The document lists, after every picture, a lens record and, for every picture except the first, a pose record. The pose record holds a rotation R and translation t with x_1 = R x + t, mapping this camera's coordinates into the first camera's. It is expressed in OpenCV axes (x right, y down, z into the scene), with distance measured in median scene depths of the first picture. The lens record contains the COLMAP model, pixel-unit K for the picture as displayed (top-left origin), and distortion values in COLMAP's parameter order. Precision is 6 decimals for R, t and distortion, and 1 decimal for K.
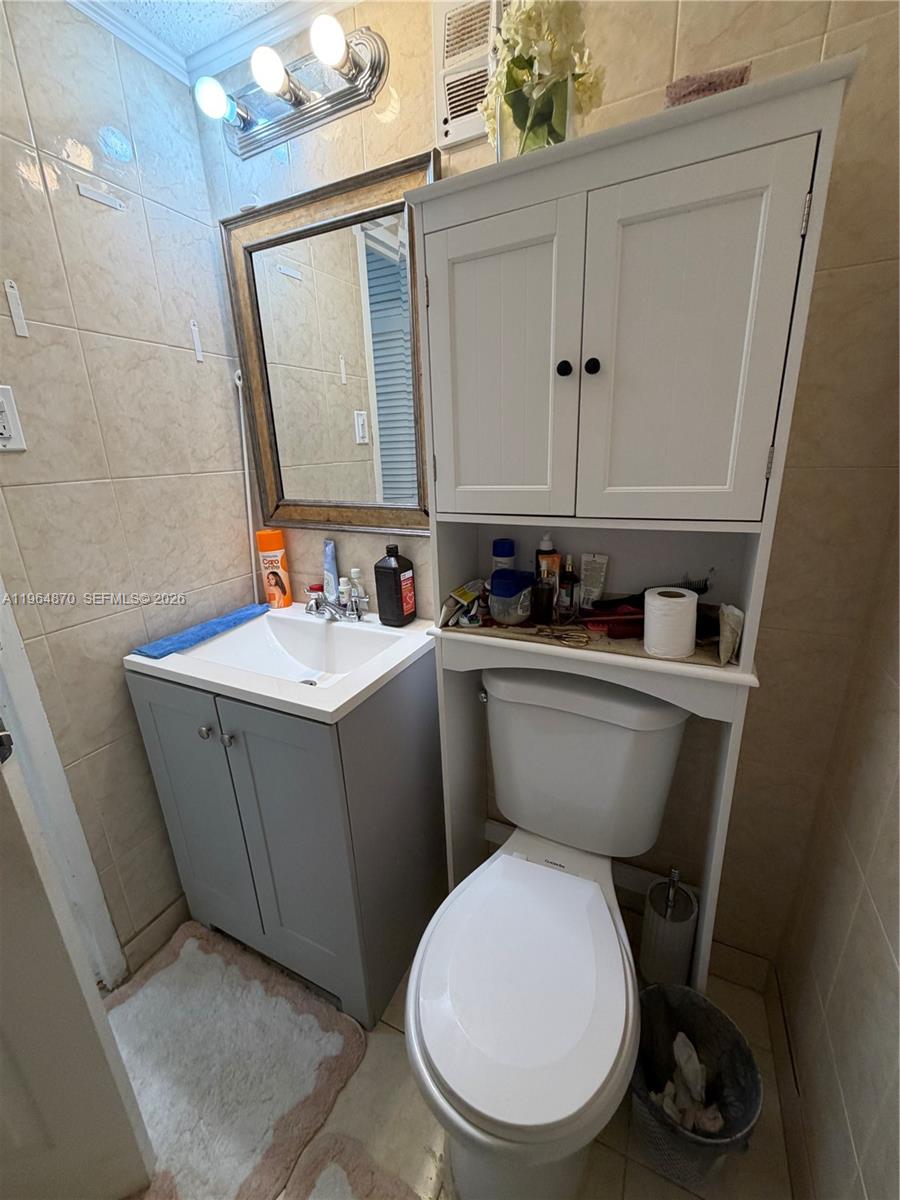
lens RADIAL K [[480.7, 0, 450.3], [0, 480.7, 597.1], [0, 0, 1]] dist [0.008024, -0.000135]
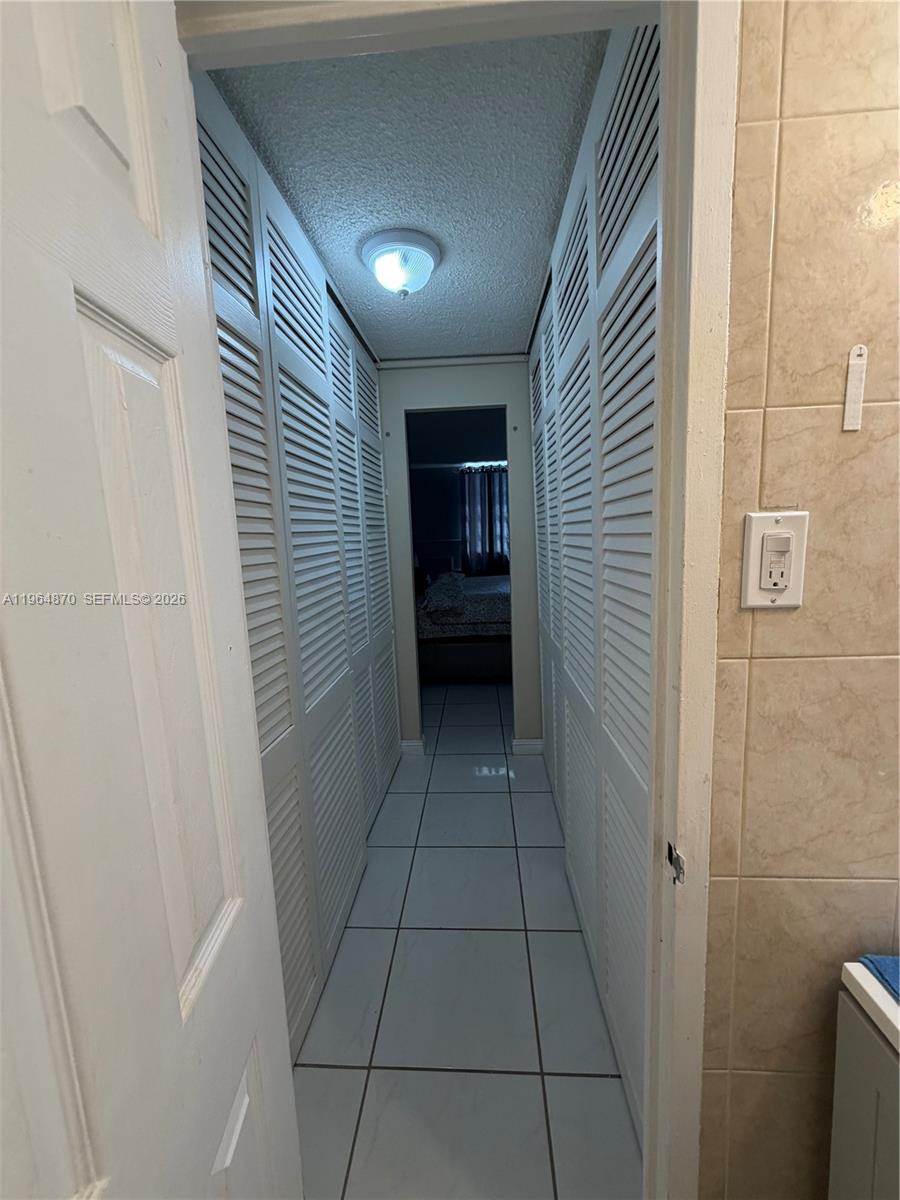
lens RADIAL K [[480.7, 0, 445.7], [0, 480.7, 608.8], [0, 0, 1]] dist [0.008024, -0.000135]
pose [[0.386860, 0.153643, -0.909249, -0.489817], [-0.244300, 0.967866, 0.059605, -0.229833], [0.889189, 0.199071, 0.411963, 0.333792]]
